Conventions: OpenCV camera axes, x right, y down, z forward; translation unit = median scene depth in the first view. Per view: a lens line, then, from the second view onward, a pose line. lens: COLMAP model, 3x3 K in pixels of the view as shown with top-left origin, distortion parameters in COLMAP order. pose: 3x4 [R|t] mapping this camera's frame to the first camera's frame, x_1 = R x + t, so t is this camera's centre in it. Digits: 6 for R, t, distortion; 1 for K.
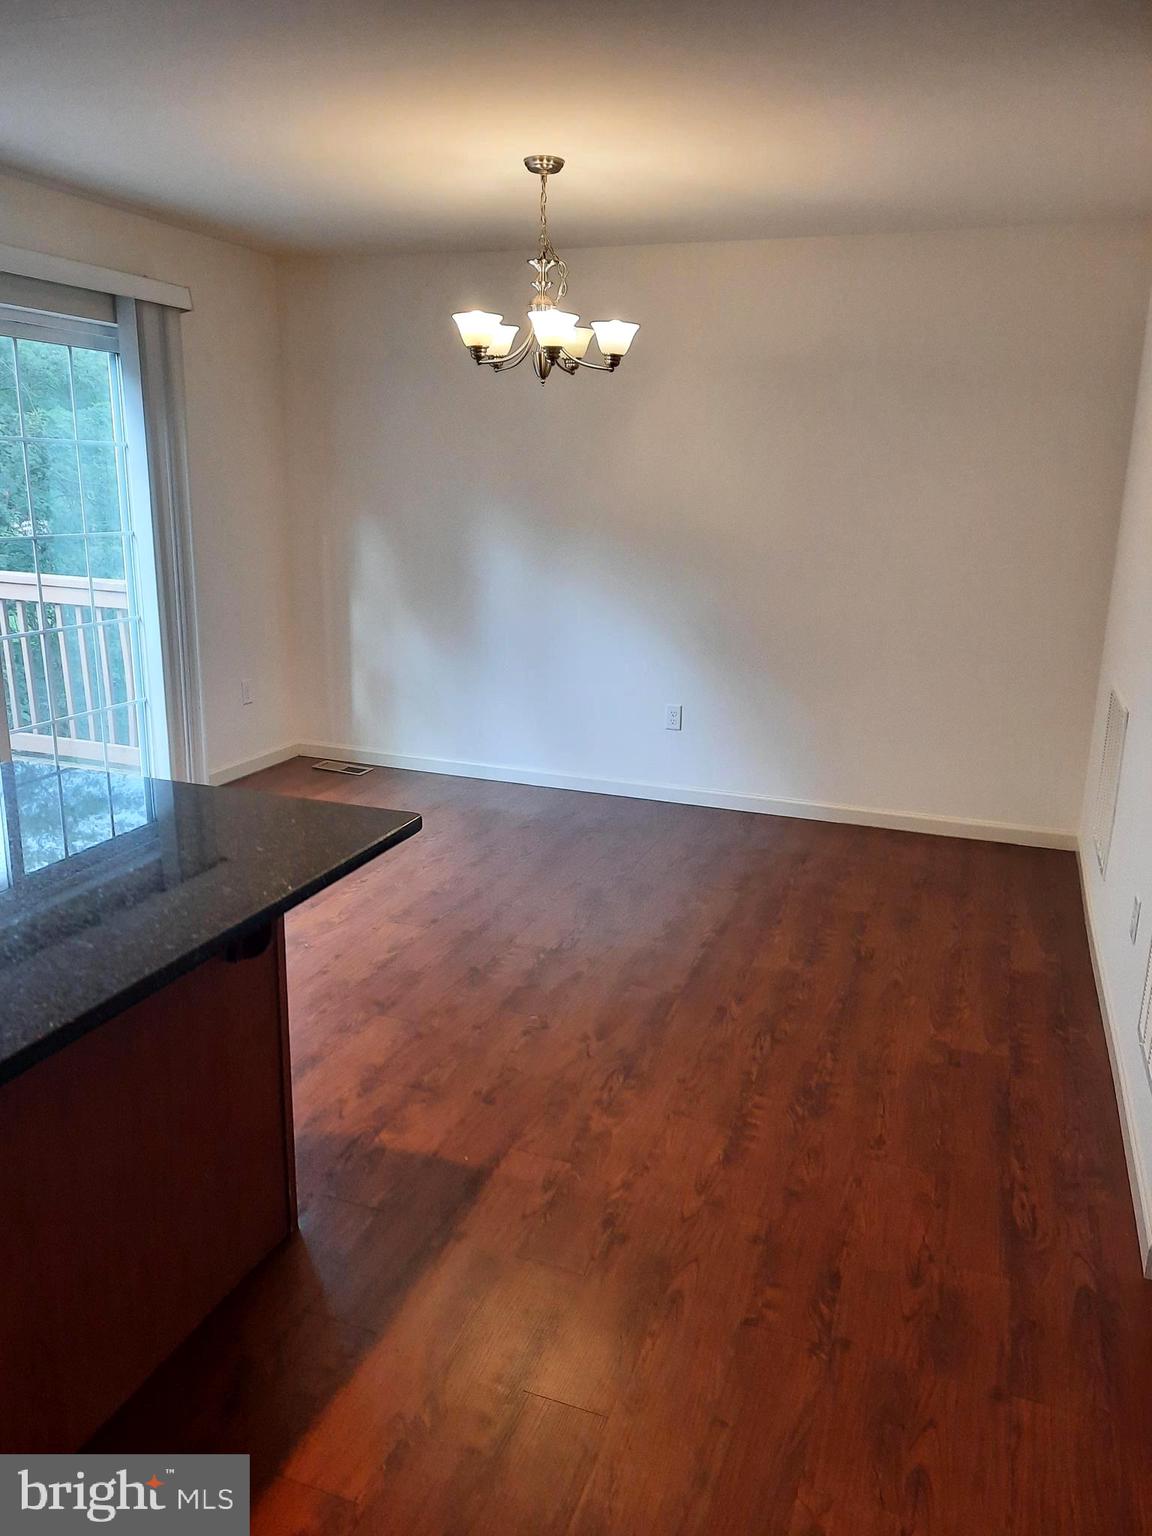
lens RADIAL K [[1112.0, 0, 576.0], [0, 1112.0, 768.0], [0, 0, 1]] dist [0.038917, -0.067408]
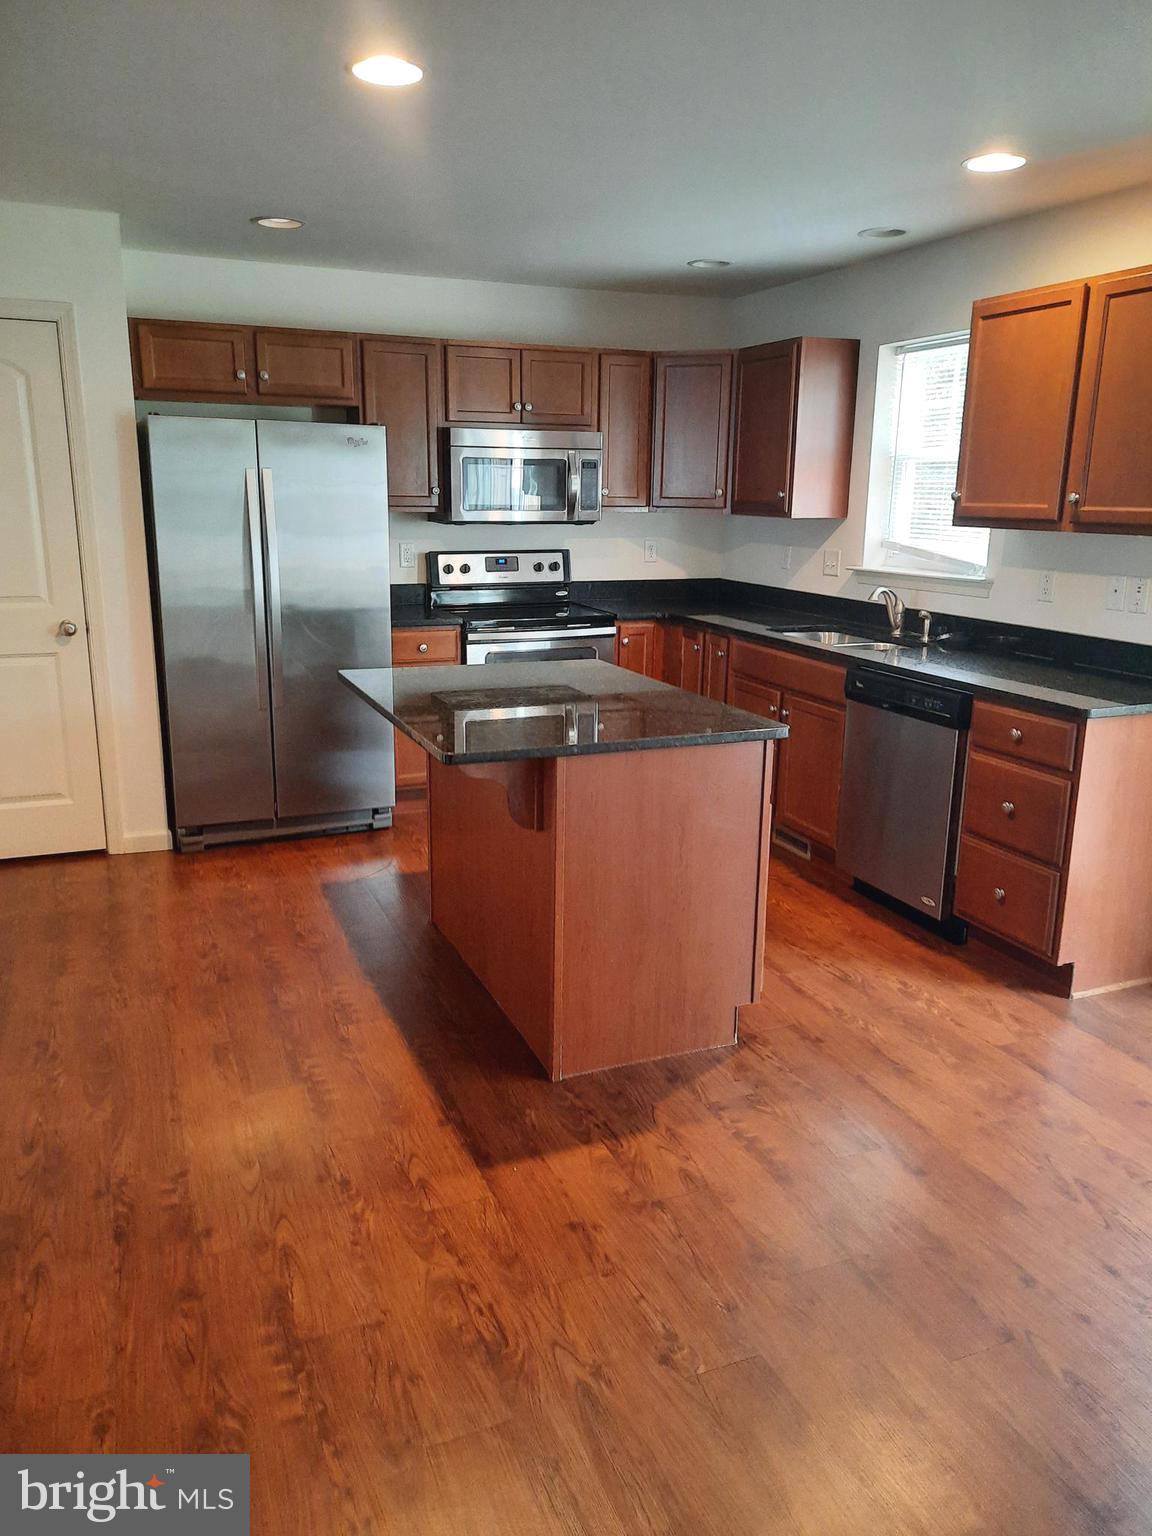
lens RADIAL K [[1112.0, 0, 576.0], [0, 1112.0, 768.0], [0, 0, 1]] dist [0.038917, -0.067408]
pose [[-0.734762, 0.129101, -0.665926, 0.479021], [-0.209205, 0.890736, 0.403514, -0.385064], [0.645258, 0.435802, -0.627470, 1.493901]]
